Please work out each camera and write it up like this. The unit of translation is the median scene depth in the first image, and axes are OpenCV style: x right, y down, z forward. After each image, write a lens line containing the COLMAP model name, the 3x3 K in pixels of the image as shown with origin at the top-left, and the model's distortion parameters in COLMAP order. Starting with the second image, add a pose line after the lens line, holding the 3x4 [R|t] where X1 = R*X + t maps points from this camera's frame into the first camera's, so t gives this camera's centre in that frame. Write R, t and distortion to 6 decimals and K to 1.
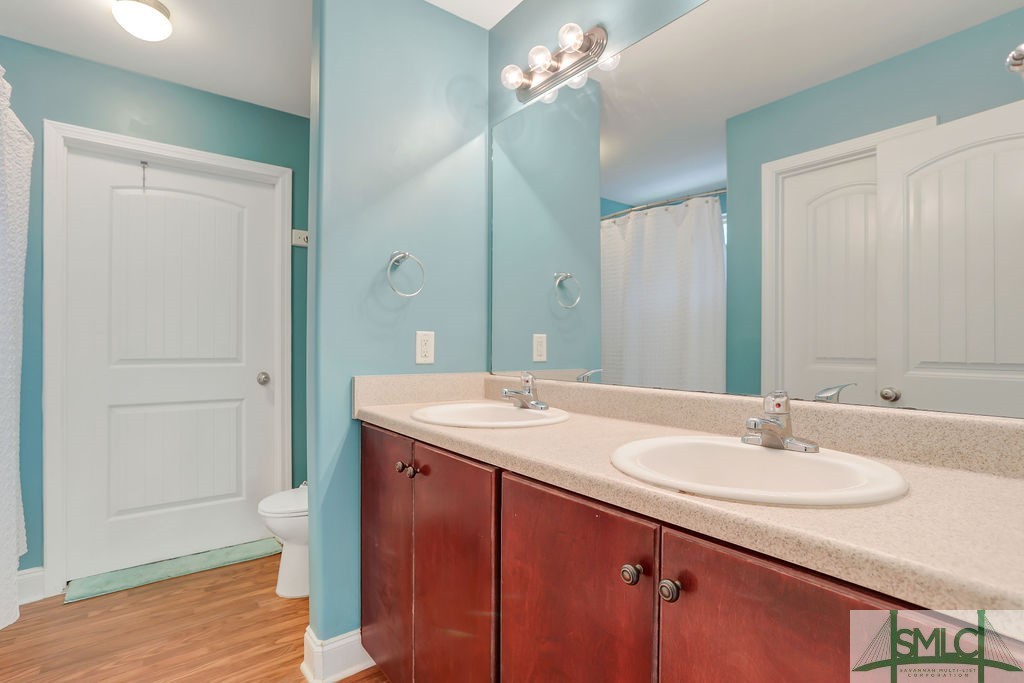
lens RADIAL K [[506.8, 0, 495.0], [0, 506.8, 348.1], [0, 0, 1]] dist [-0.036321, 0.043222]
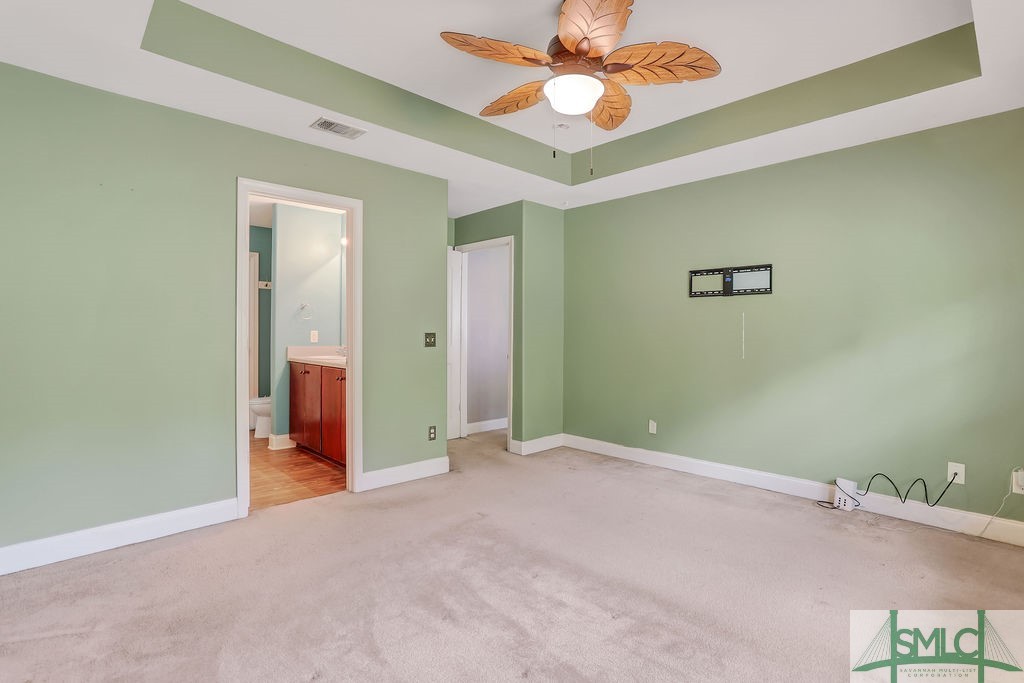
lens RADIAL K [[484.7, 0, 512.0], [0, 484.7, 341.5], [0, 0, 1]] dist [-0.031562, 0.028135]
pose [[0.989441, 0.003517, 0.144894, 0.603439], [-0.004801, 0.999952, 0.008514, -0.003330], [-0.144858, -0.009119, 0.989410, -1.946719]]
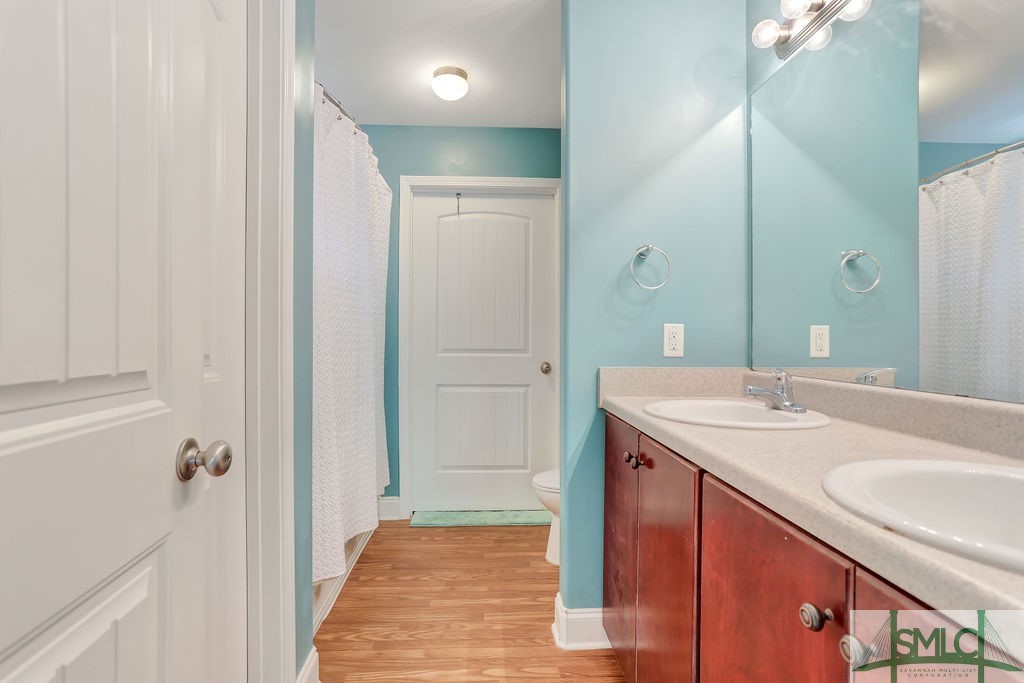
lens RADIAL K [[498.9, 0, 512.0], [0, 498.9, 341.5], [0, 0, 1]] dist [-0.033940, 0.043832]
pose [[0.841673, 0.004427, -0.539969, 0.126488], [-0.005352, 0.999986, -0.000144, 0.003278], [0.539960, 0.003011, 0.841685, 0.026719]]
